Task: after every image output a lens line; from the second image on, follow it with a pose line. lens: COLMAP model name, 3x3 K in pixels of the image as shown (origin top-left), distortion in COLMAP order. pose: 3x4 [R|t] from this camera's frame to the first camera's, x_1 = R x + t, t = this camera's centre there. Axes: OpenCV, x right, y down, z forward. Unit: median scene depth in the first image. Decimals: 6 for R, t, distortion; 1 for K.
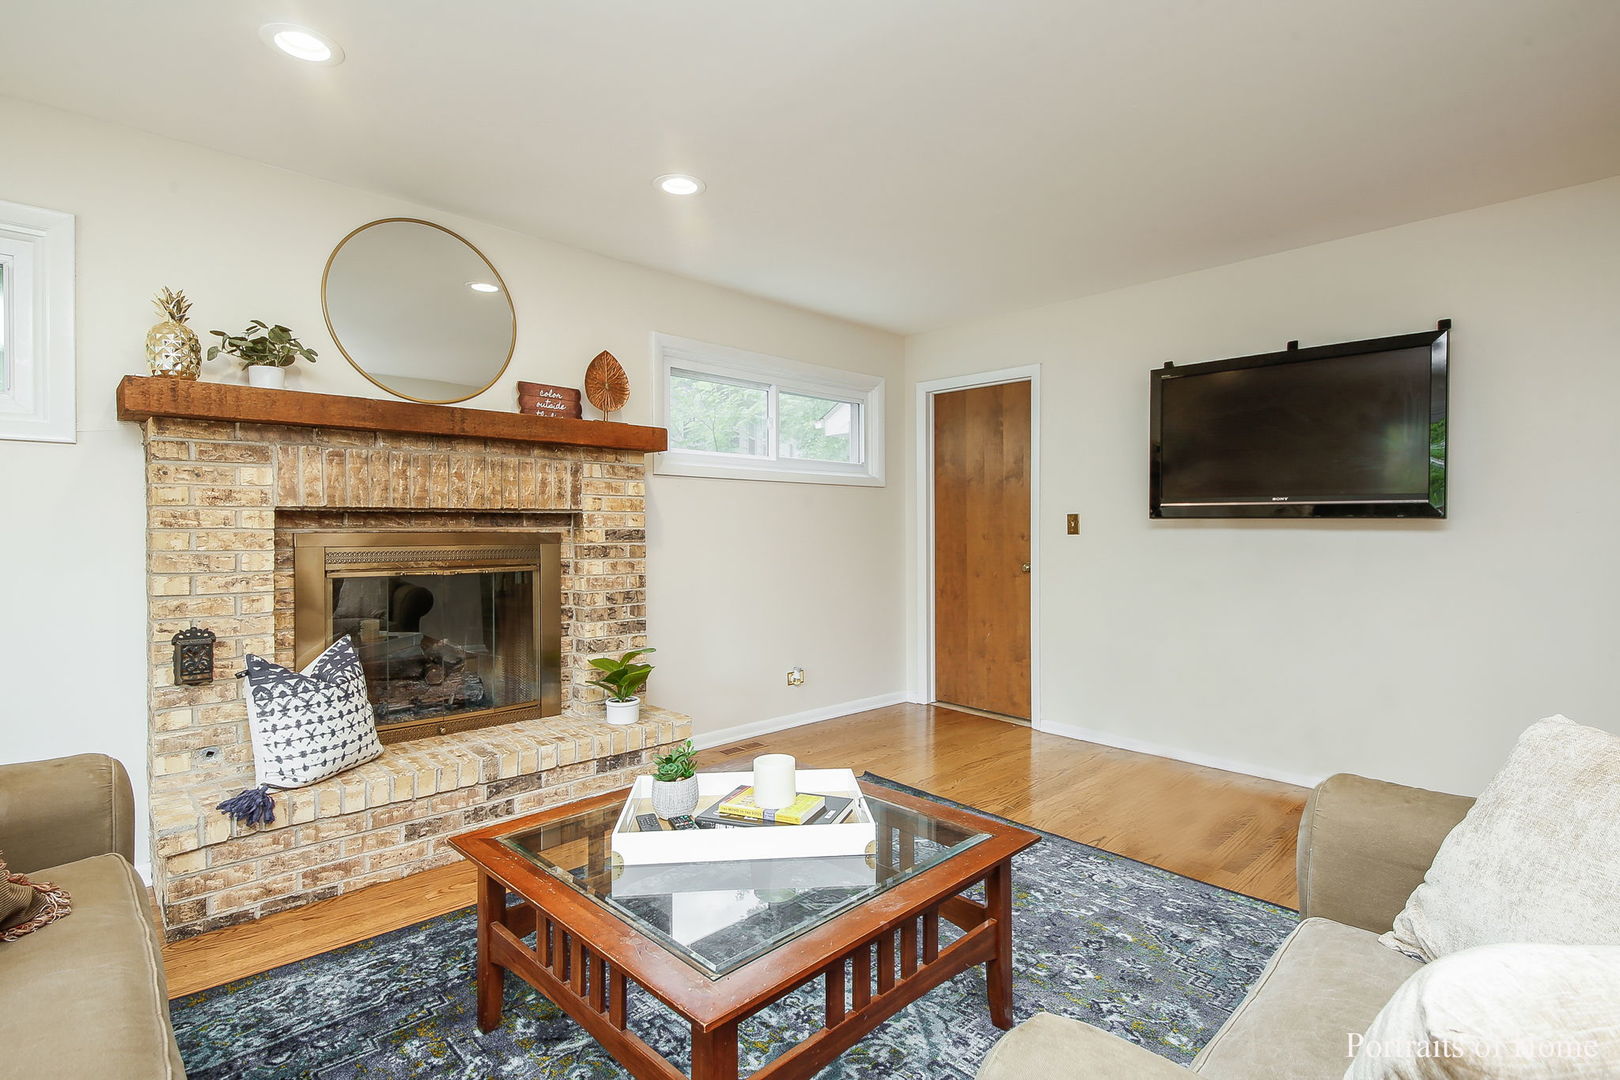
lens RADIAL K [[768.6, 0, 808.6], [0, 768.6, 537.3], [0, 0, 1]] dist [0.027306, -0.000155]
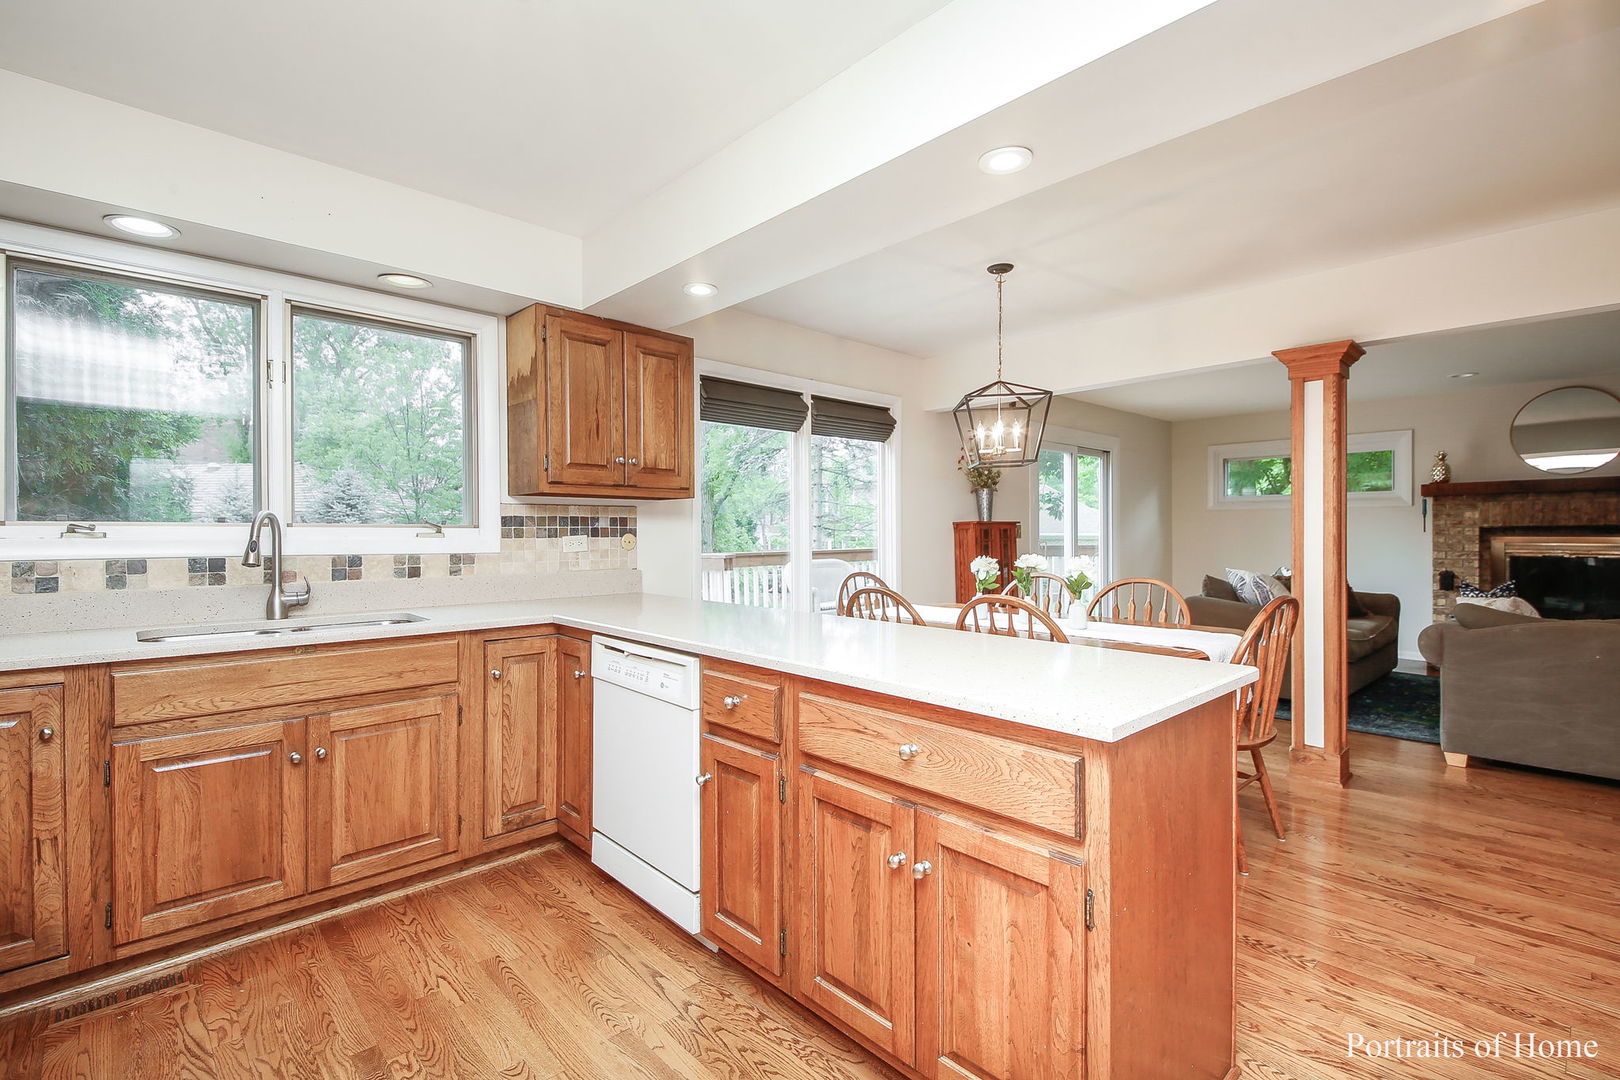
lens RADIAL K [[712.9, 0, 812.3], [0, 712.9, 535.0], [0, 0, 1]] dist [0.003709, -0.005490]
pose [[-0.005098, 0.004713, -0.999976, 1.401888], [-0.008628, 0.999951, 0.004756, -0.002370], [0.999950, 0.008652, -0.005057, -0.994968]]
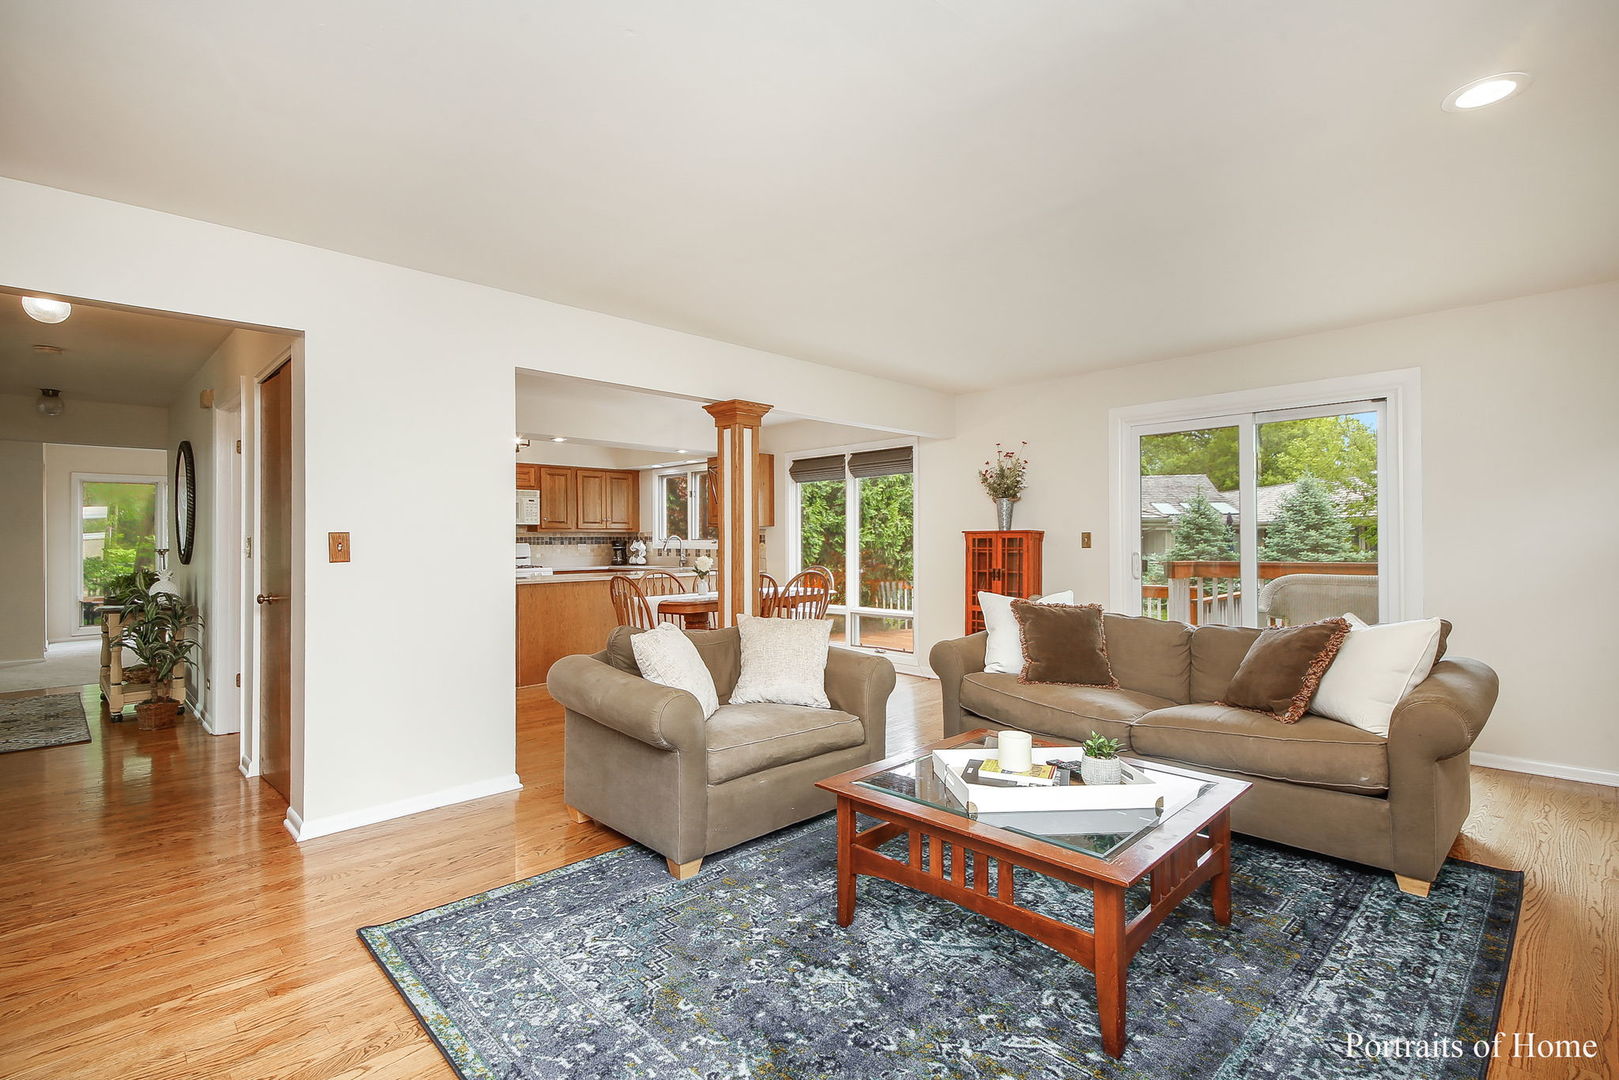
lens RADIAL K [[768.1, 0, 813.0], [0, 768.1, 536.5], [0, 0, 1]] dist [0.027306, -0.000155]
pose [[-0.999875, 0.003953, -0.015287, 0.152671], [0.003894, 0.999985, 0.003900, -0.025992], [0.015302, 0.003840, -0.999876, 1.368127]]
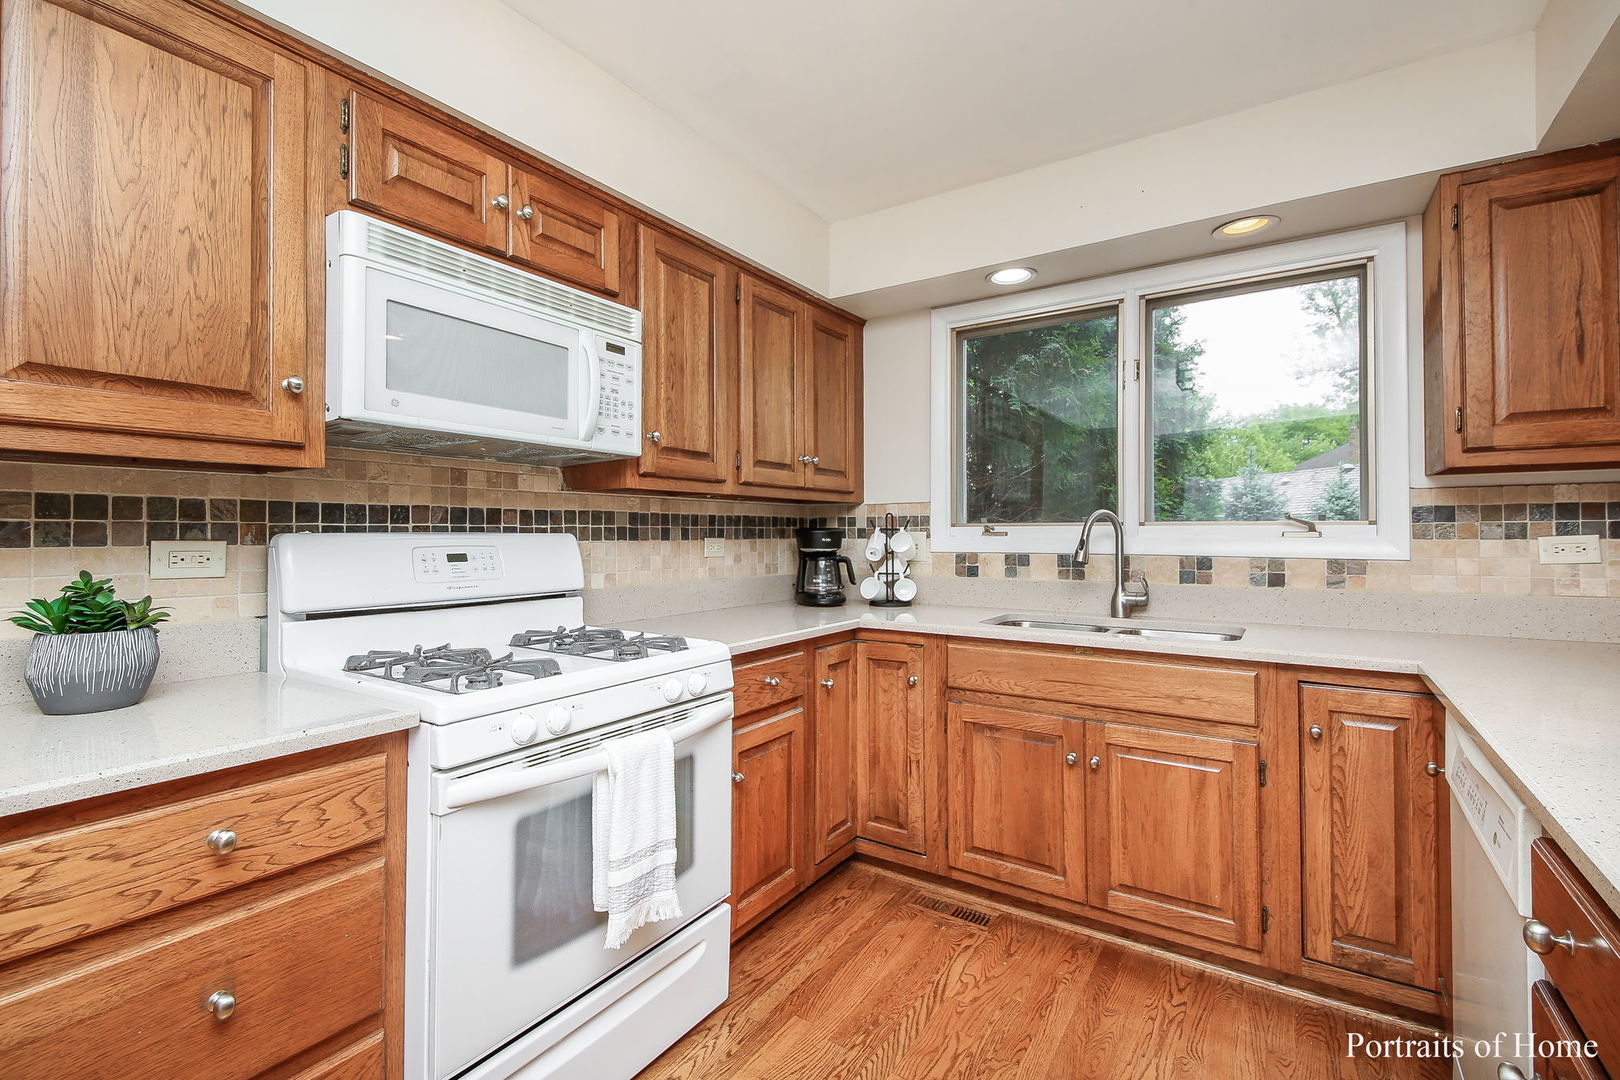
lens RADIAL K [[712.9, 0, 804.6], [0, 712.9, 525.6], [0, 0, 1]] dist [0.003709, -0.005490]
pose [[-0.976336, -0.002983, -0.216238, 1.129209], [-0.001806, 0.999982, -0.005641, 0.002694], [0.216251, -0.005117, -0.976324, -0.894244]]
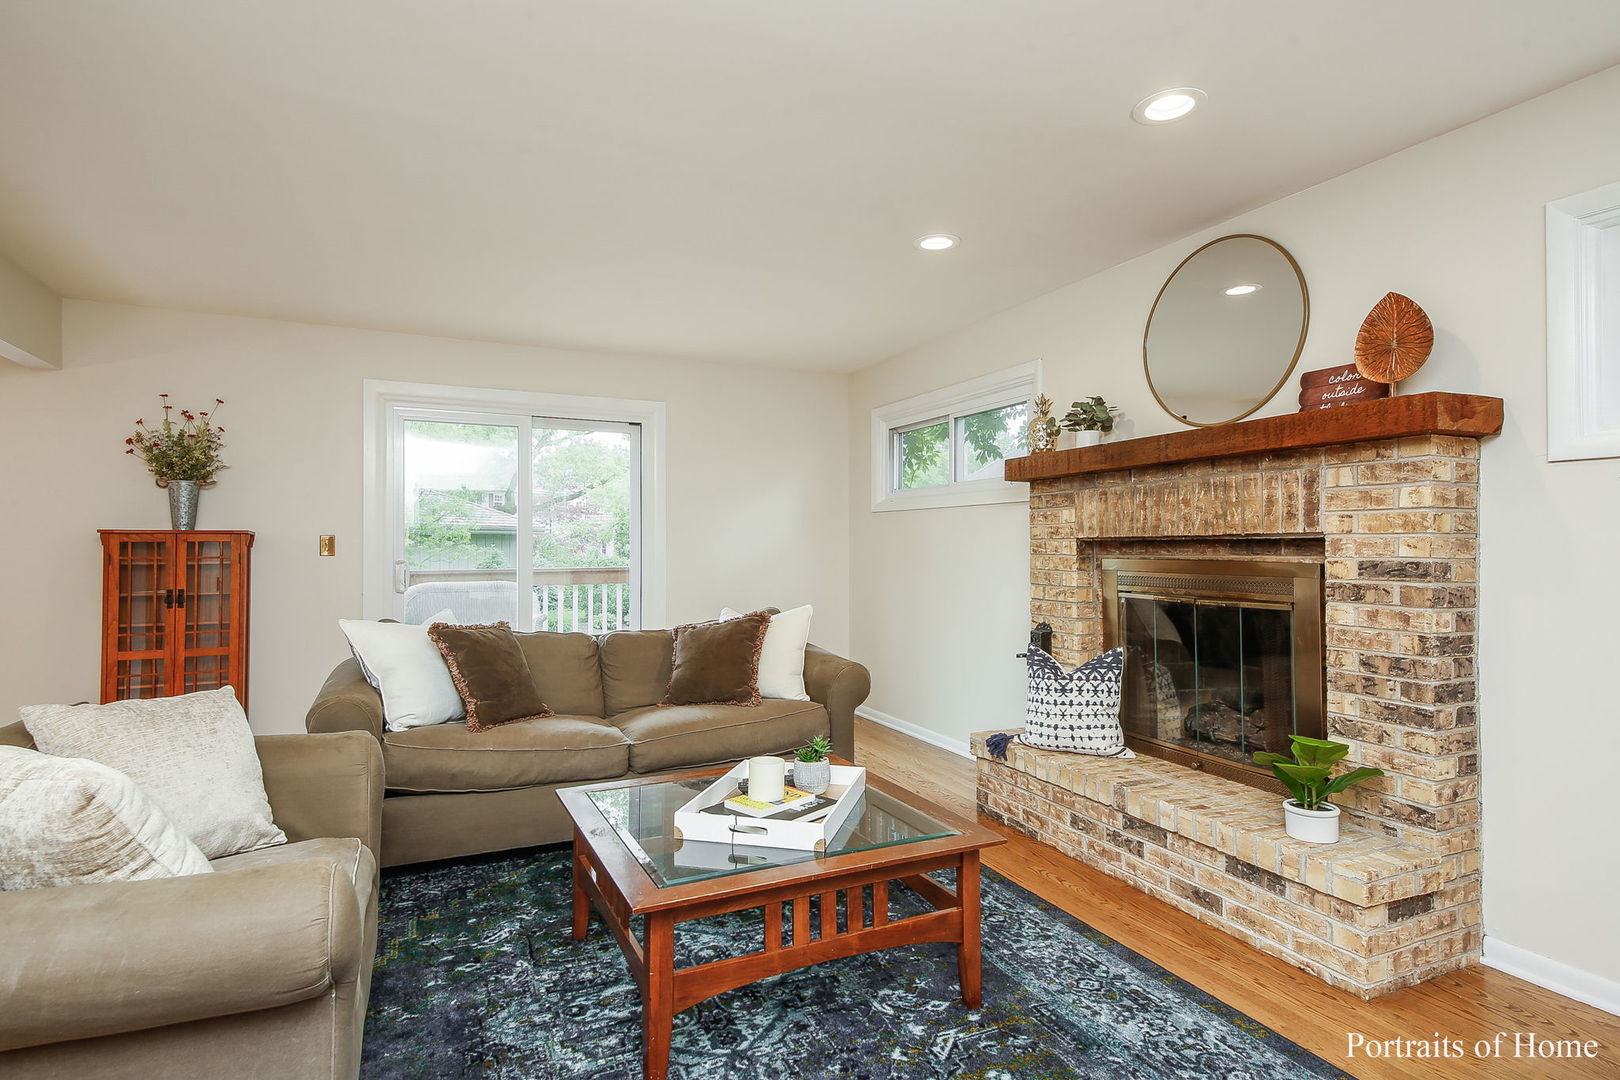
lens RADIAL K [[849.2, 0, 812.5], [0, 849.2, 531.4], [0, 0, 1]] dist [0.059009, 0.000441]
pose [[-0.315889, -0.015832, -0.948664, 0.685279], [-0.011284, 0.999853, -0.012929, -0.022584], [0.948729, 0.006620, -0.316021, 0.861994]]
